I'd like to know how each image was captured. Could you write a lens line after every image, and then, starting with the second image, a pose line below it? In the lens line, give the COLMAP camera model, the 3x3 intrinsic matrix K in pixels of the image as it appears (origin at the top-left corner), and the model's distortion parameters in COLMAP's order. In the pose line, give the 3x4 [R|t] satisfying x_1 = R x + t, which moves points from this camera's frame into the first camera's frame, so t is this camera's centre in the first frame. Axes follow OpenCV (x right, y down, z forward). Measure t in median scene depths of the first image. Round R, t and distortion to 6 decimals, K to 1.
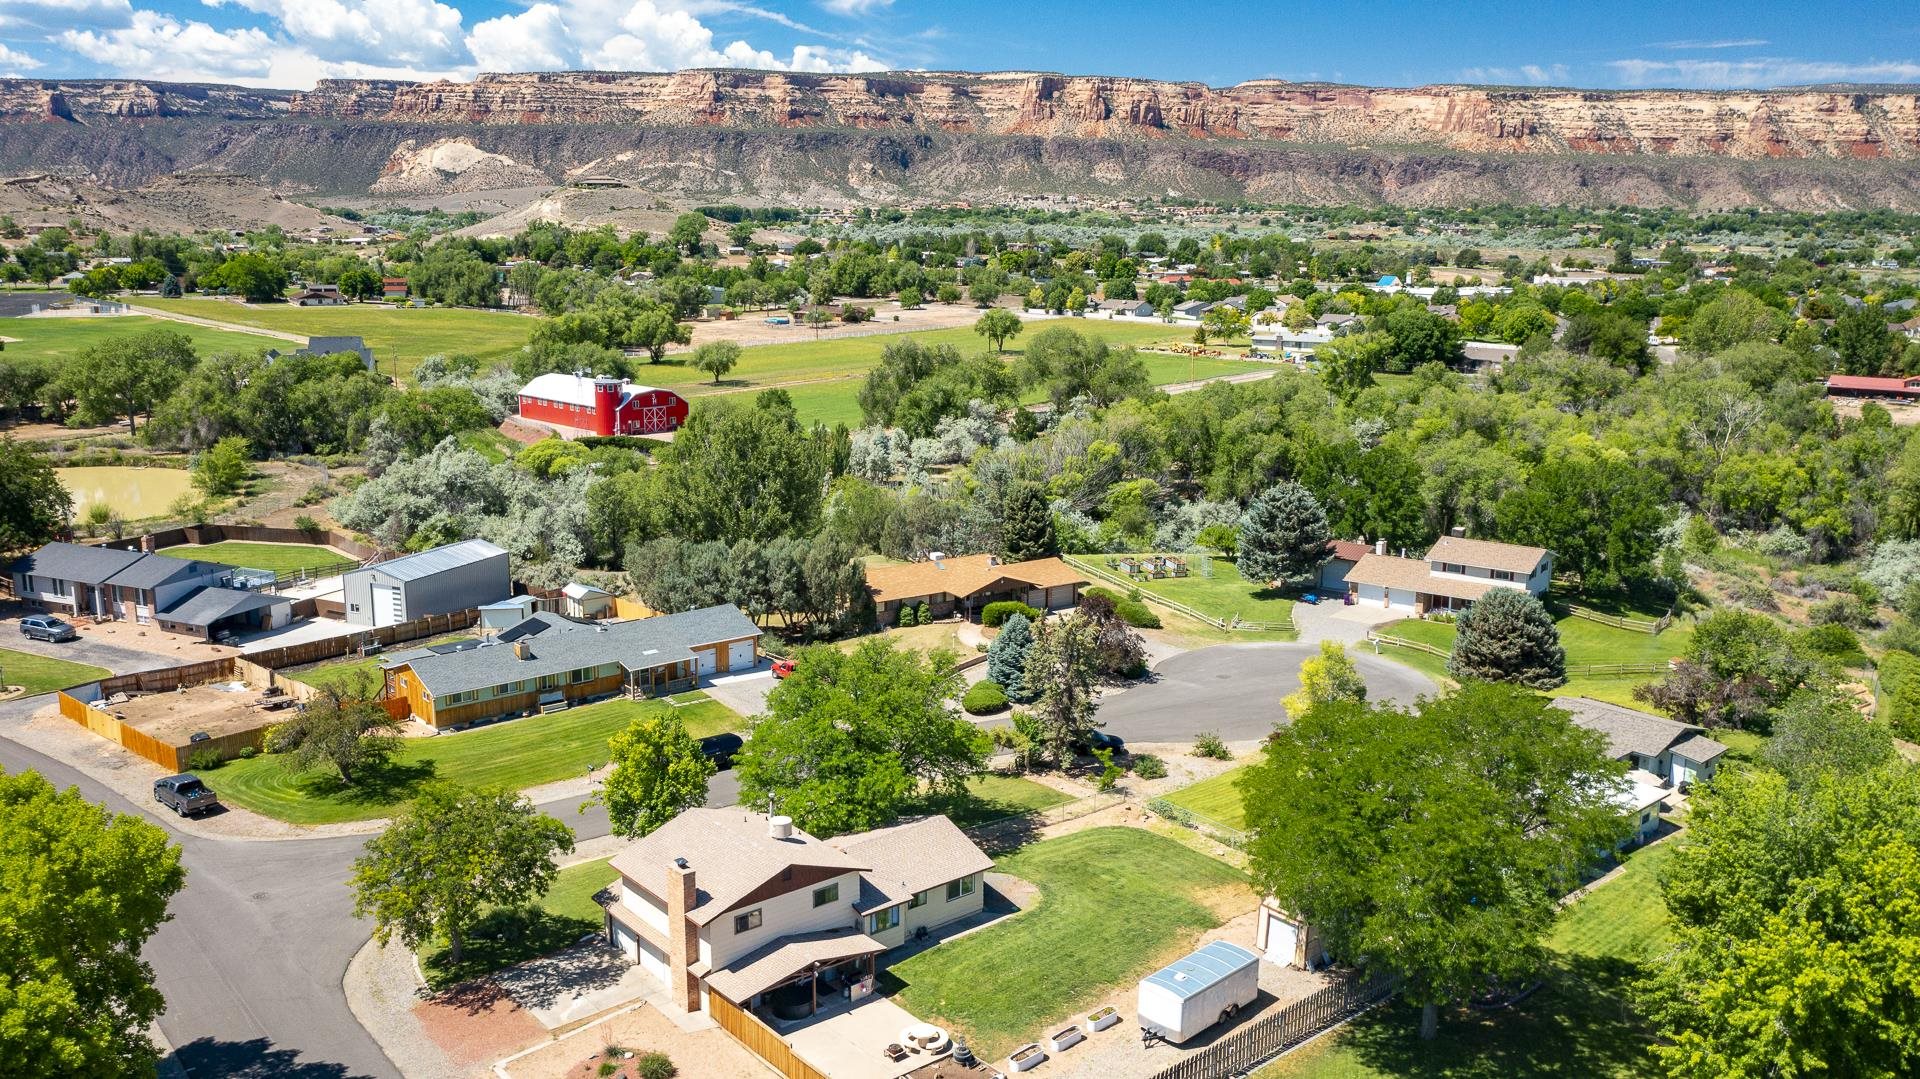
lens RADIAL K [[1522.2, 0, 960.0], [0, 1522.2, 539.5], [0, 0, 1]] dist [-0.009072, 0.009685]
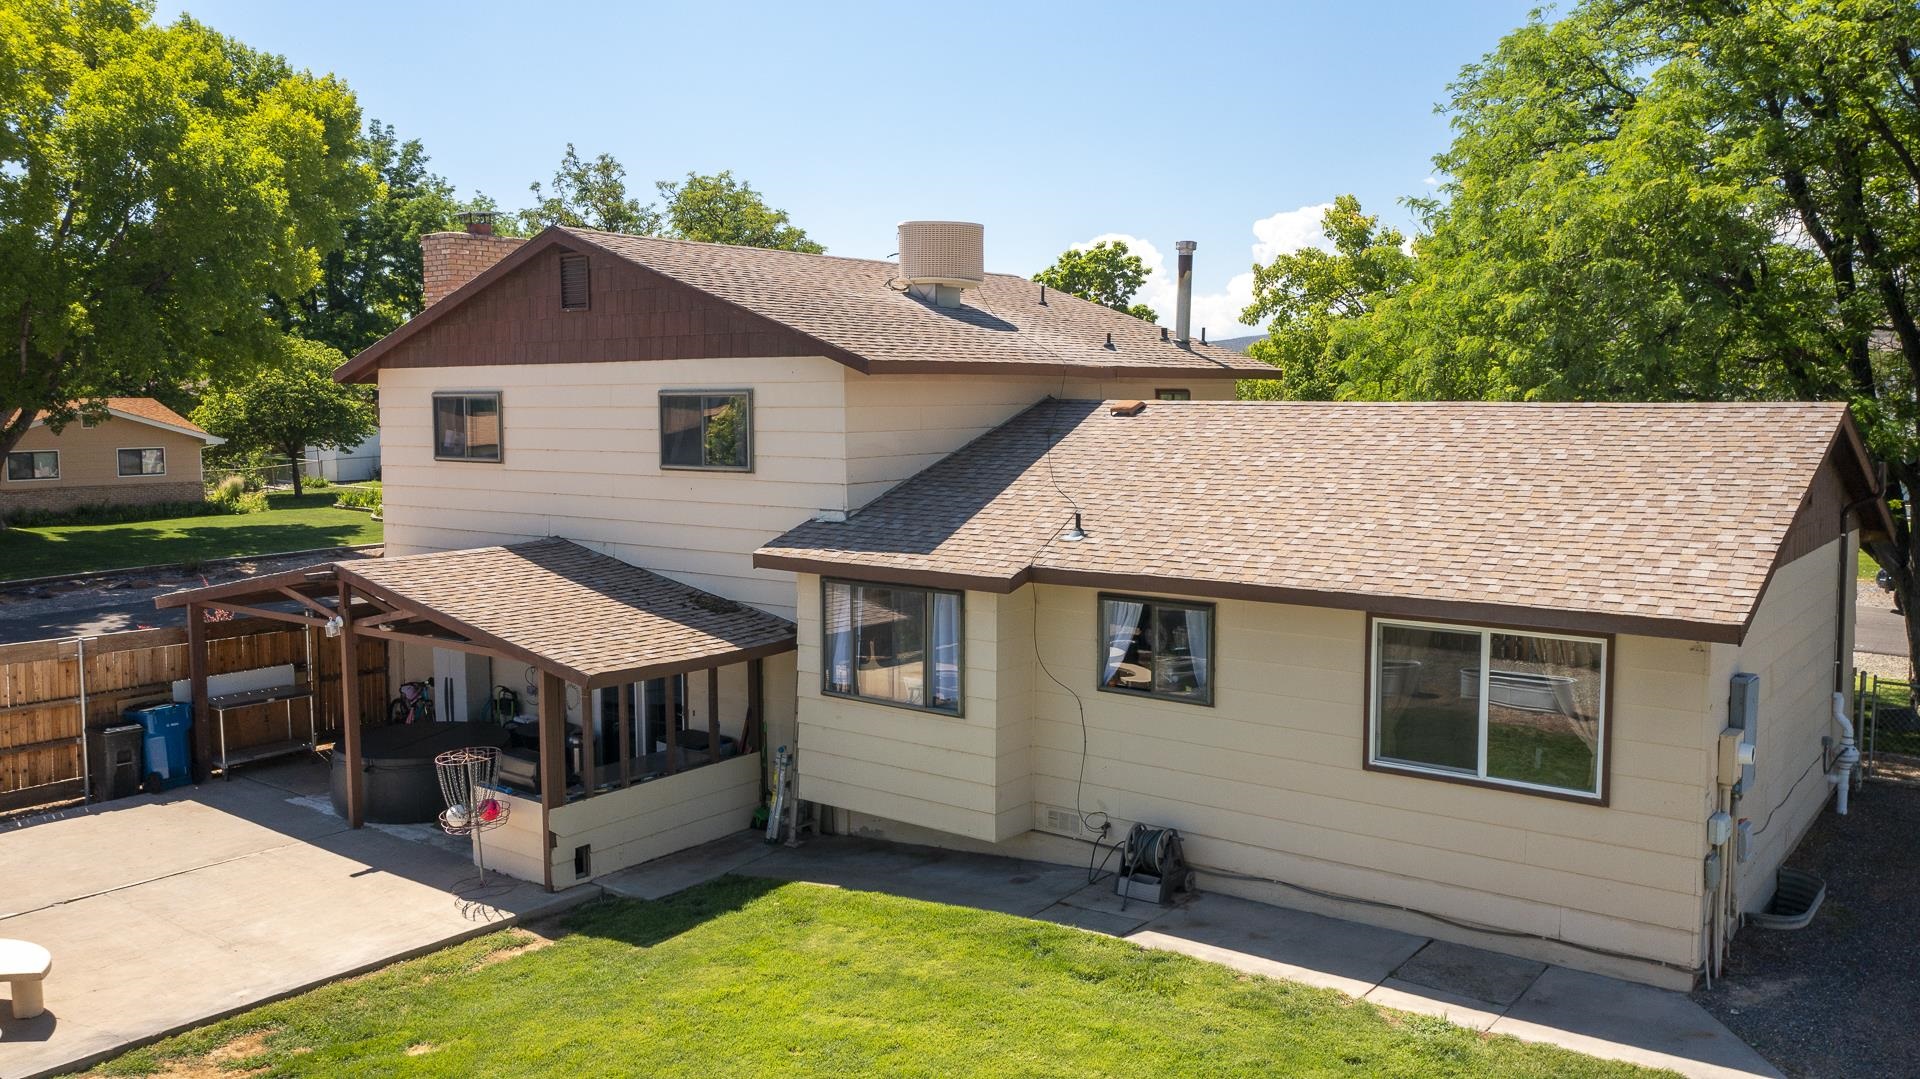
lens RADIAL K [[1522.2, 0, 960.0], [0, 1522.2, 539.5], [0, 0, 1]] dist [-0.009072, 0.009685]
pose [[0.206686, 0.088420, -0.974404, 0.136599], [-0.192075, 0.980196, 0.048203, 0.223783], [0.959369, 0.177195, 0.219576, 0.955896]]
